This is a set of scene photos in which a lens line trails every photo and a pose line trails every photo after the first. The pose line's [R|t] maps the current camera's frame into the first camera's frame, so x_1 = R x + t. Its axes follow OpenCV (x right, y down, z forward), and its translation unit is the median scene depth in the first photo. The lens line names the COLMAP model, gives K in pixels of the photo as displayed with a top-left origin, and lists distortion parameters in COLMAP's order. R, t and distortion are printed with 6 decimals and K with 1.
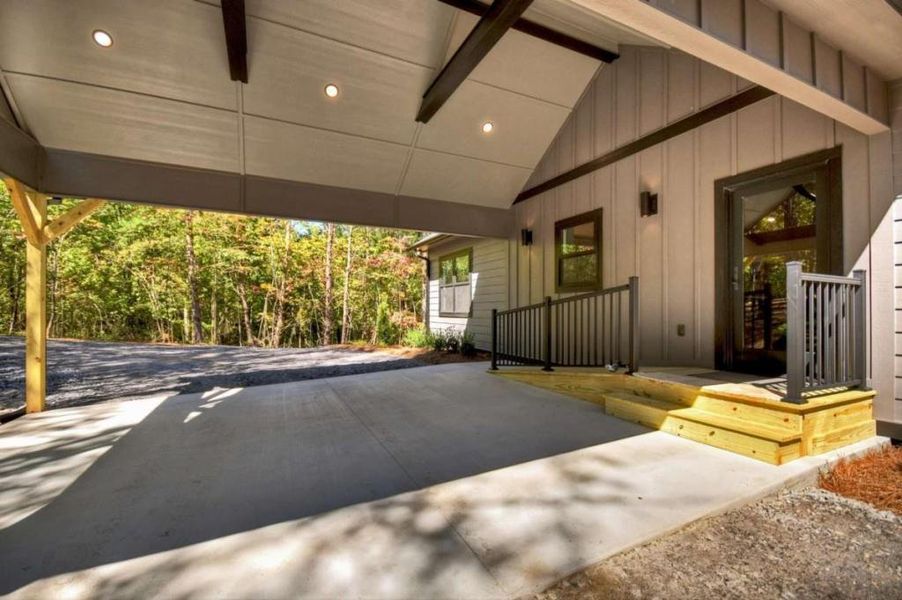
lens RADIAL K [[407.0, 0, 461.4], [0, 407.0, 303.6], [0, 0, 1]] dist [0.000690, -0.000499]
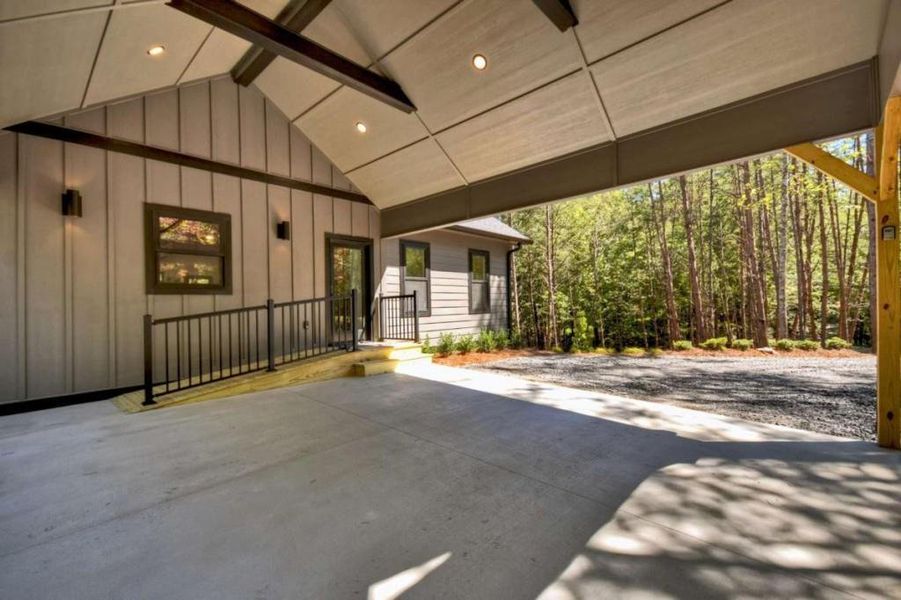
lens RADIAL K [[406.5, 0, 460.9], [0, 406.5, 303.6], [0, 0, 1]] dist [0.000690, -0.000499]
pose [[-0.407023, 0.024361, 0.913093, -0.873115], [0.020380, 0.999638, -0.017585, 0.020971], [-0.913190, 0.011451, -0.407372, 0.933486]]
